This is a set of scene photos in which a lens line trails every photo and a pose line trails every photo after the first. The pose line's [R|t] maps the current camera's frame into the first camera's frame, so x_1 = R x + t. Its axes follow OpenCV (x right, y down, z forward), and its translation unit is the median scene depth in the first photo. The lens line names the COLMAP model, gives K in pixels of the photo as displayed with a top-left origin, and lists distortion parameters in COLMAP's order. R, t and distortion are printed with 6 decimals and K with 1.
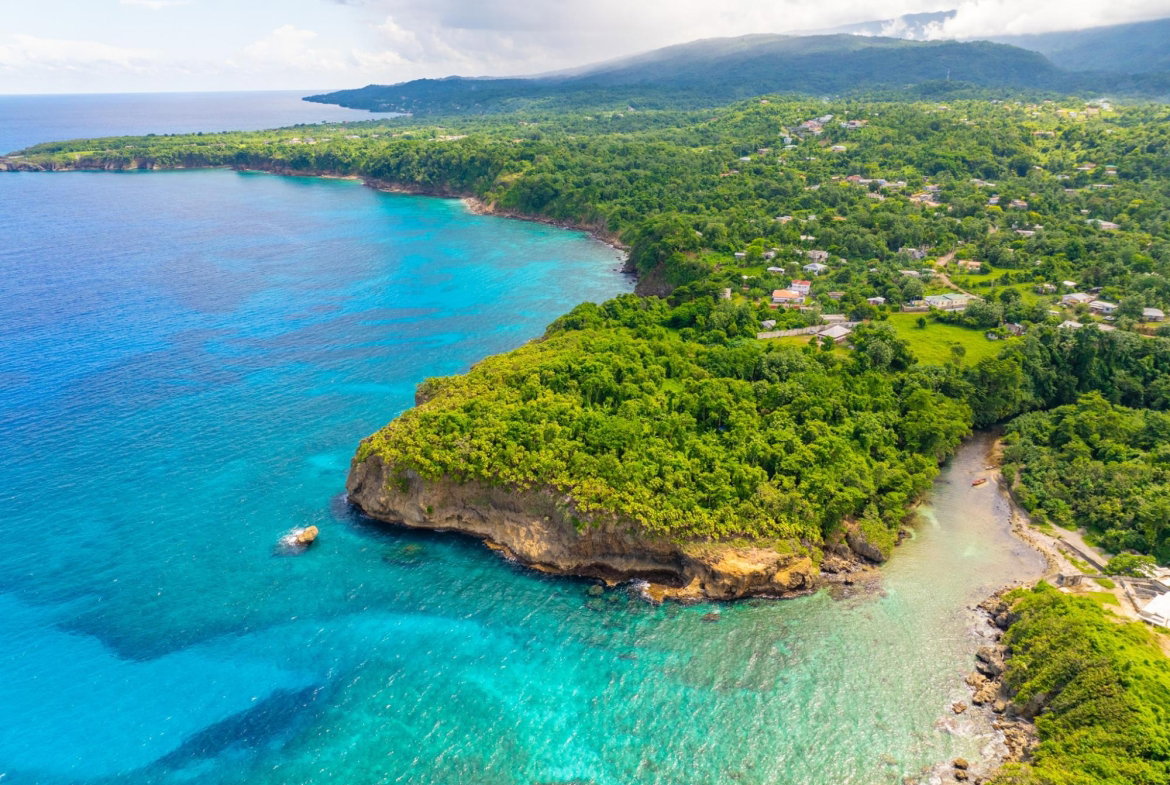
lens RADIAL K [[819.0, 0, 590.6], [0, 819.0, 386.3], [0, 0, 1]] dist [-0.044637, 0.012845]
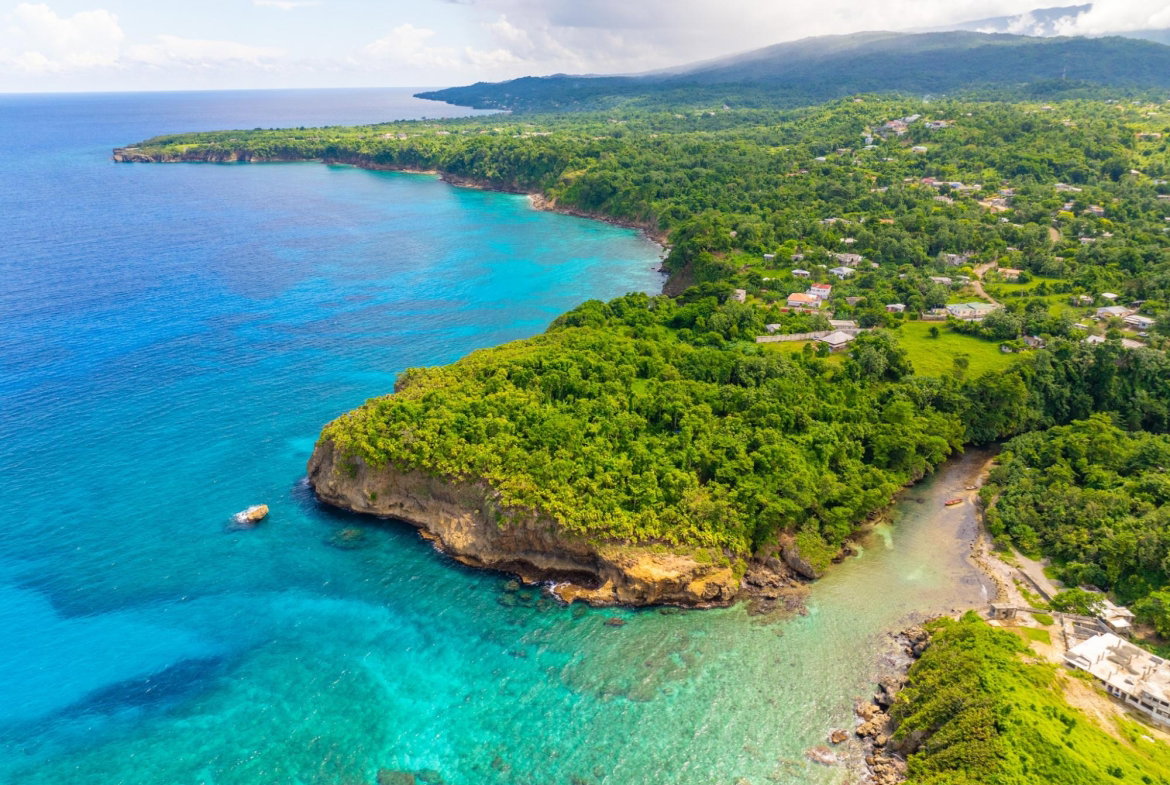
lens RADIAL K [[819.0, 0, 590.4], [0, 819.0, 387.4], [0, 0, 1]] dist [-0.044637, 0.012845]
pose [[0.991937, 0.043838, -0.118908, 0.169804], [-0.043442, 0.999038, 0.005917, -0.002470], [0.119053, -0.000704, 0.992888, 0.015984]]
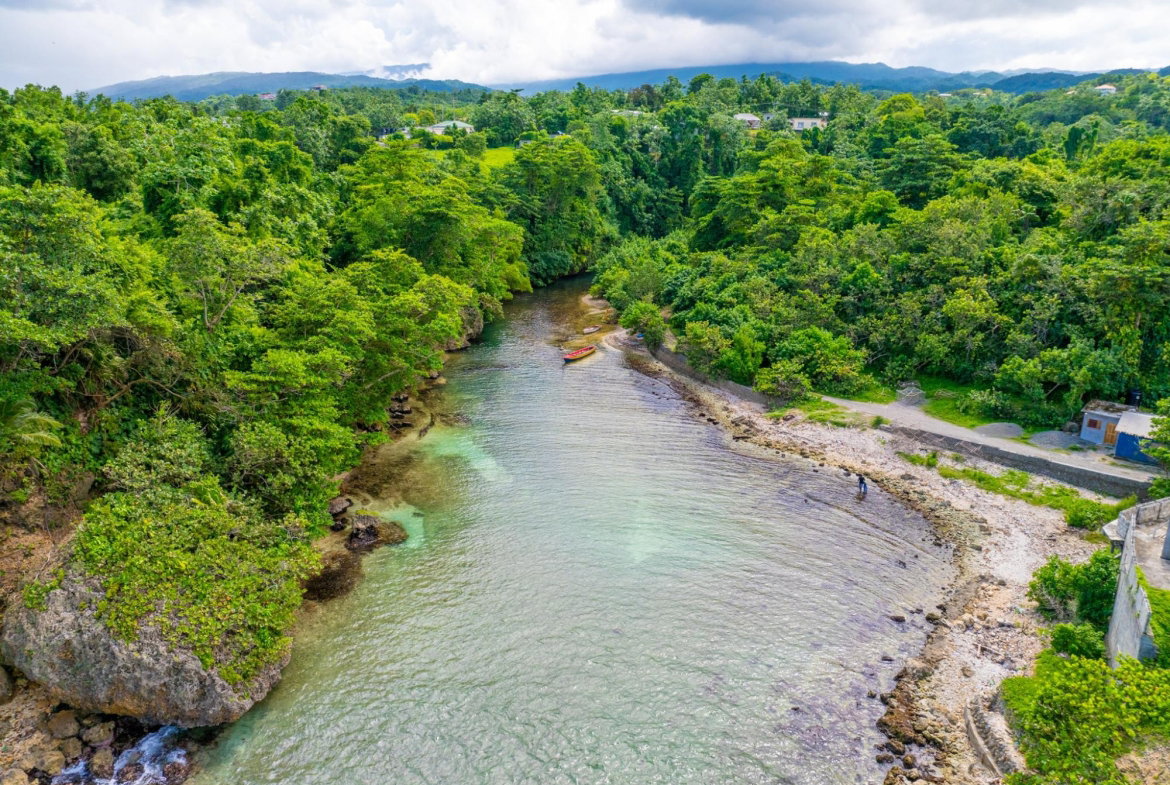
lens RADIAL K [[819.0, 0, 586.6], [0, 819.0, 392.1], [0, 0, 1]] dist [-0.044637, 0.012845]
pose [[0.840320, -0.144916, 0.522362, 0.289738], [0.172911, 0.984925, -0.004918, 0.138463], [-0.513775, 0.094455, 0.852710, 0.693299]]
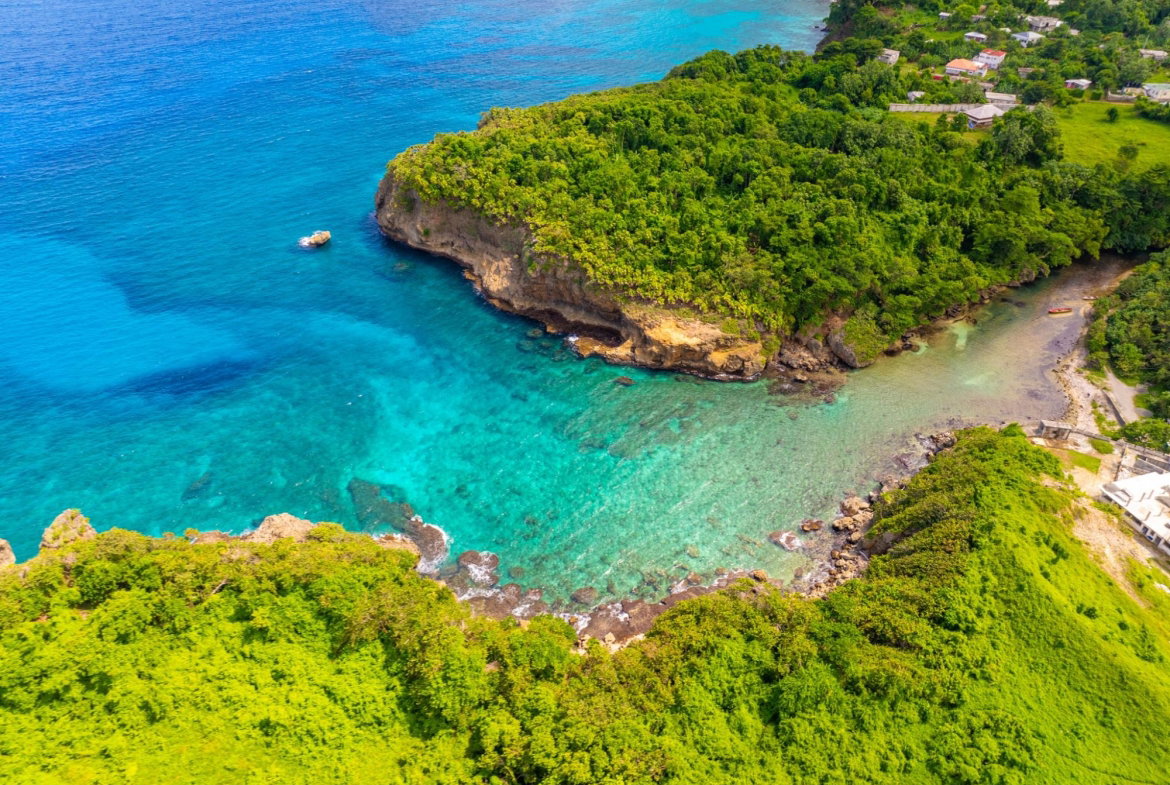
lens RADIAL K [[819.0, 0, 589.5], [0, 819.0, 386.7], [0, 0, 1]] dist [-0.044637, 0.012845]
pose [[0.932870, 0.207709, -0.294298, 0.297649], [-0.123256, 0.951752, 0.281026, 0.021722], [0.338471, -0.225887, 0.913462, 0.090320]]
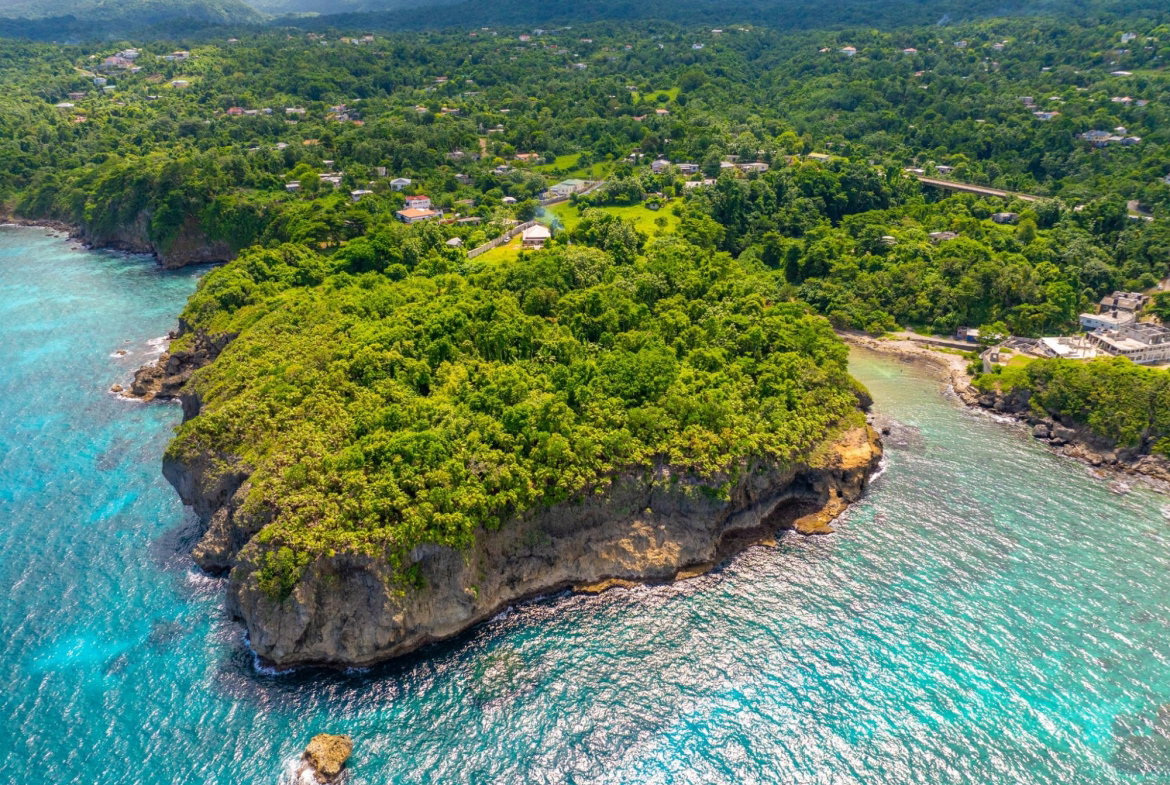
lens RADIAL K [[819.0, 0, 585.5], [0, 819.0, 394.6], [0, 0, 1]] dist [-0.044637, 0.012845]
pose [[0.636527, -0.319808, 0.701823, -0.463023], [0.276187, 0.944147, 0.179739, -0.059365], [-0.720107, 0.079426, 0.689302, 0.476703]]
